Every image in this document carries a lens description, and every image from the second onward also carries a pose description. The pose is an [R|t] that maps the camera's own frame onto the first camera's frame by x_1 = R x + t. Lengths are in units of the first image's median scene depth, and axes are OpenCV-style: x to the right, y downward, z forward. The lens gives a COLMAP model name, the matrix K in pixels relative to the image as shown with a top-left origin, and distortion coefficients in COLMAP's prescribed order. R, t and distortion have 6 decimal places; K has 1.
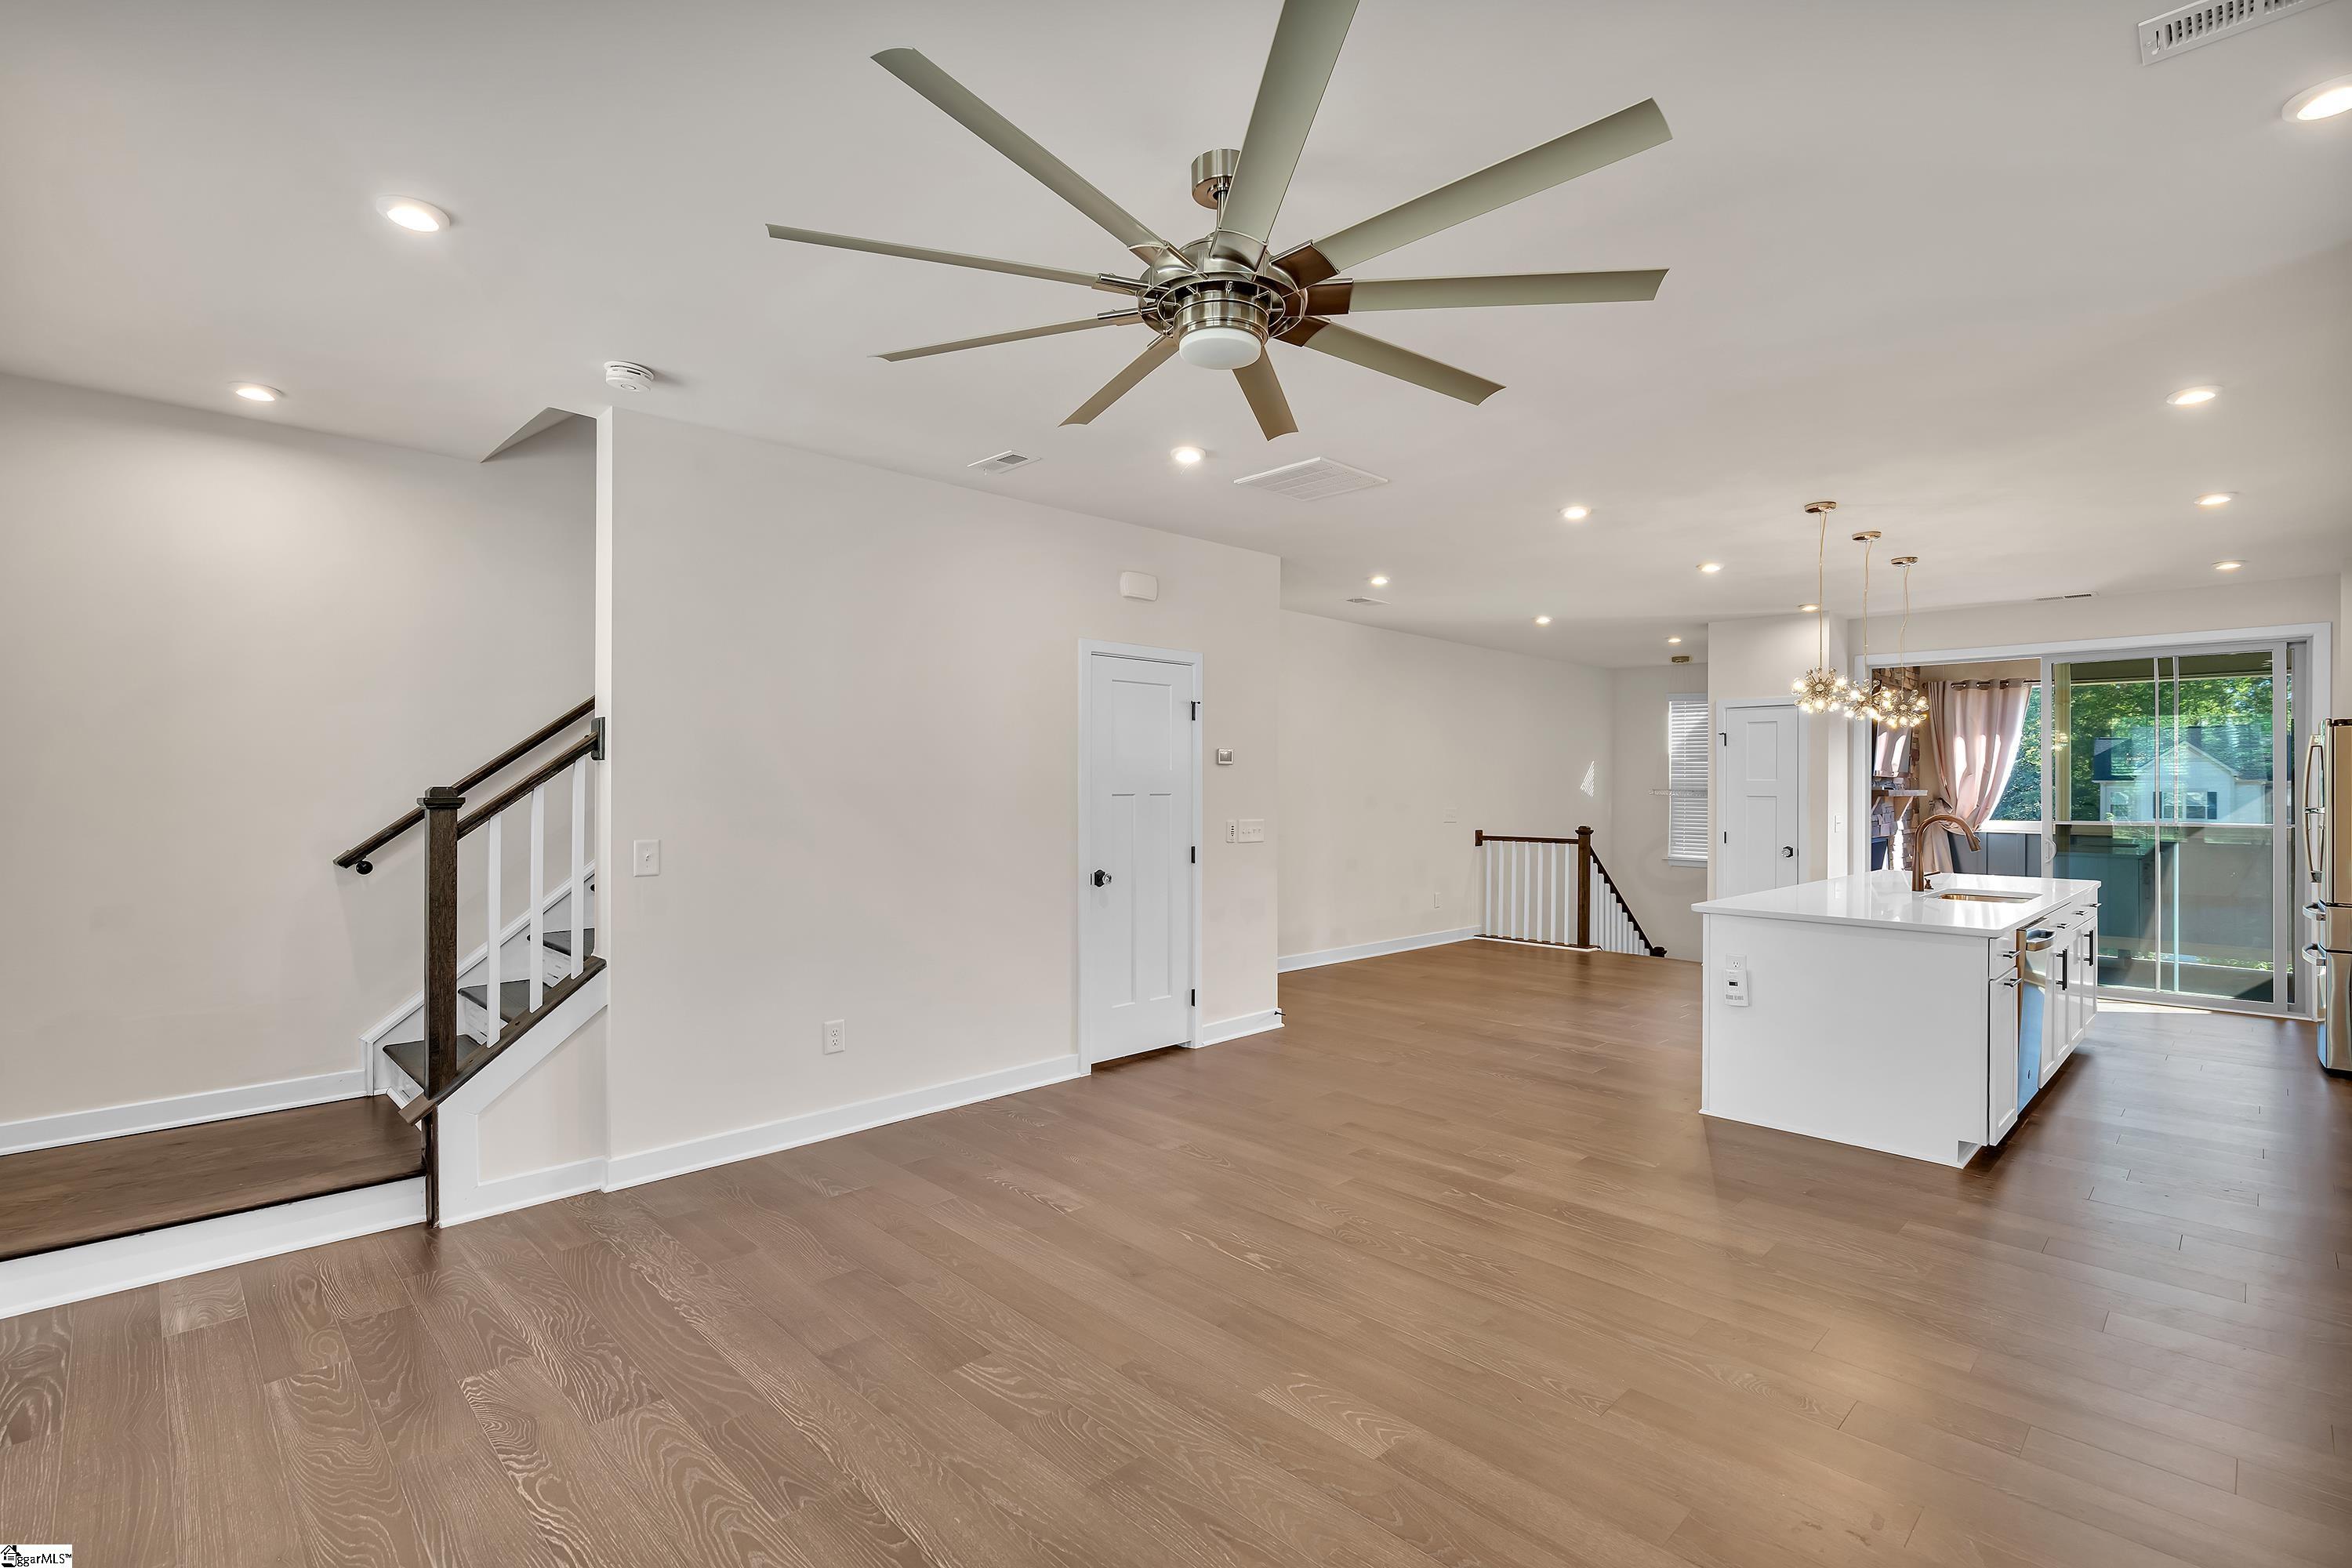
lens RADIAL K [[1067.6, 0, 1165.6], [0, 1067.6, 780.1], [0, 0, 1]] dist [-0.004848, 0.001437]
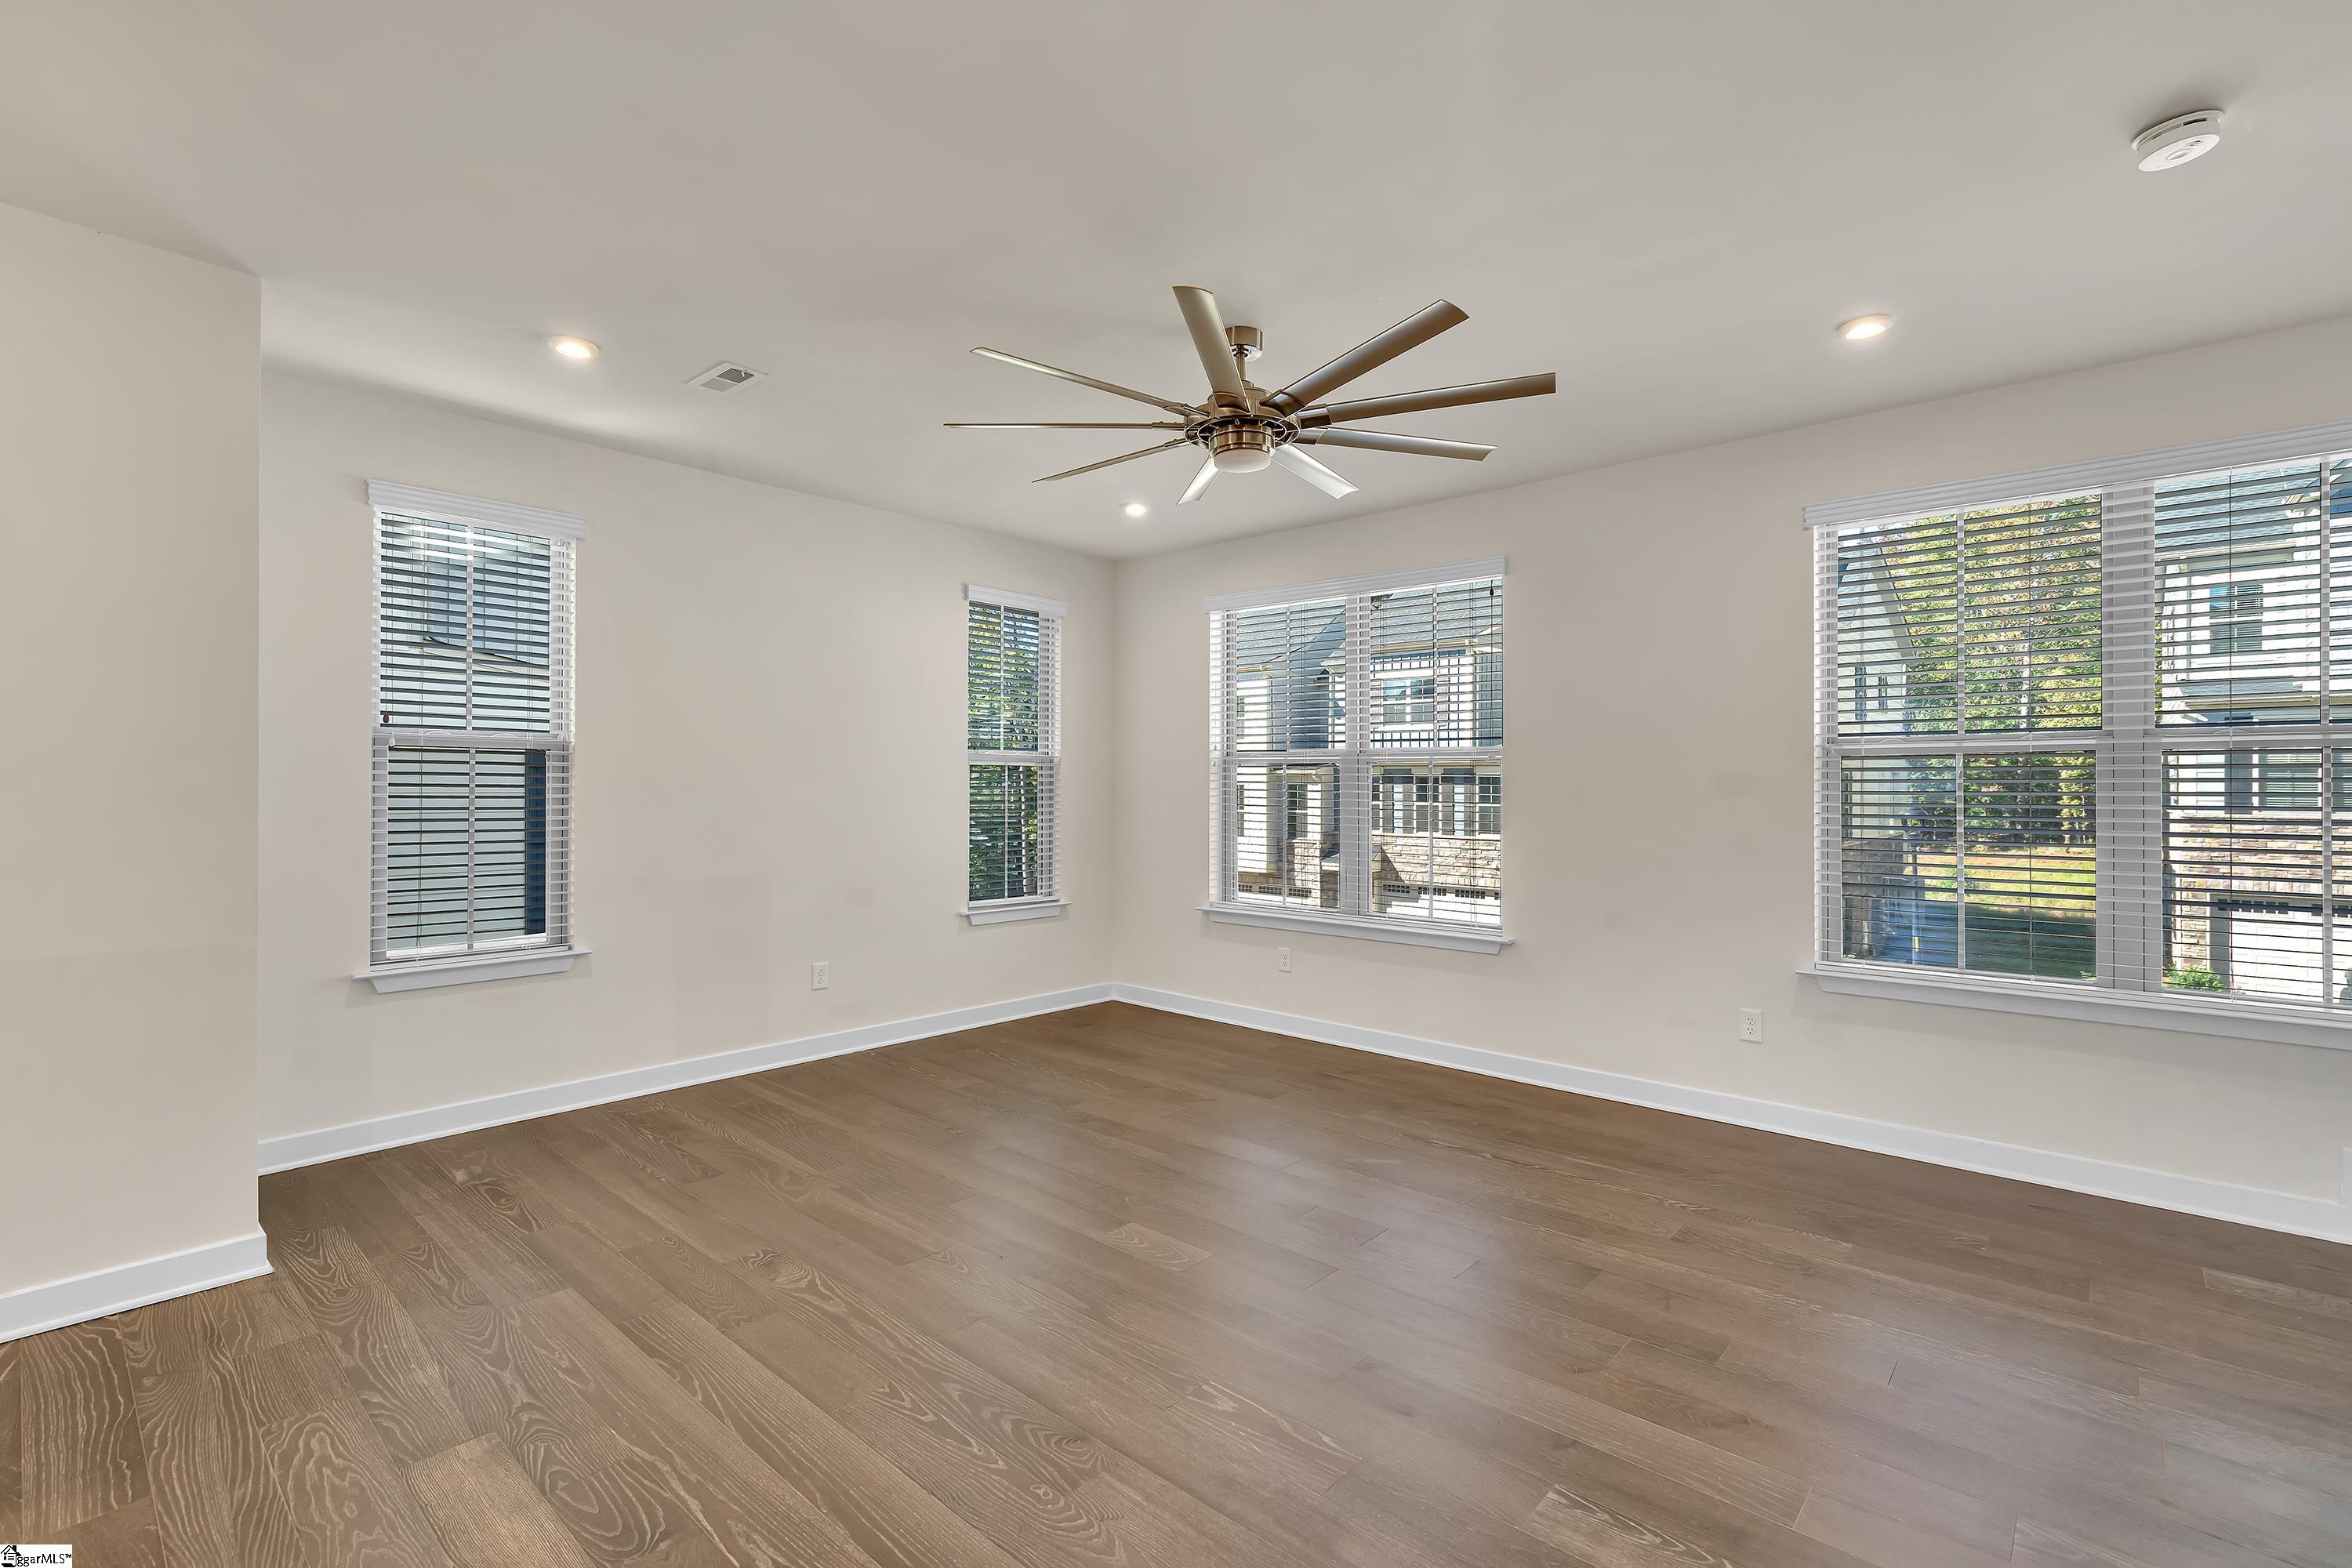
lens RADIAL K [[1067.6, 0, 1170.9], [0, 1067.6, 787.6], [0, 0, 1]] dist [-0.004848, 0.001437]
pose [[-0.997602, -0.008501, -0.068683, 0.058074], [-0.008580, 0.999963, 0.000854, 0.009288], [0.068673, 0.001441, -0.997638, 0.577649]]
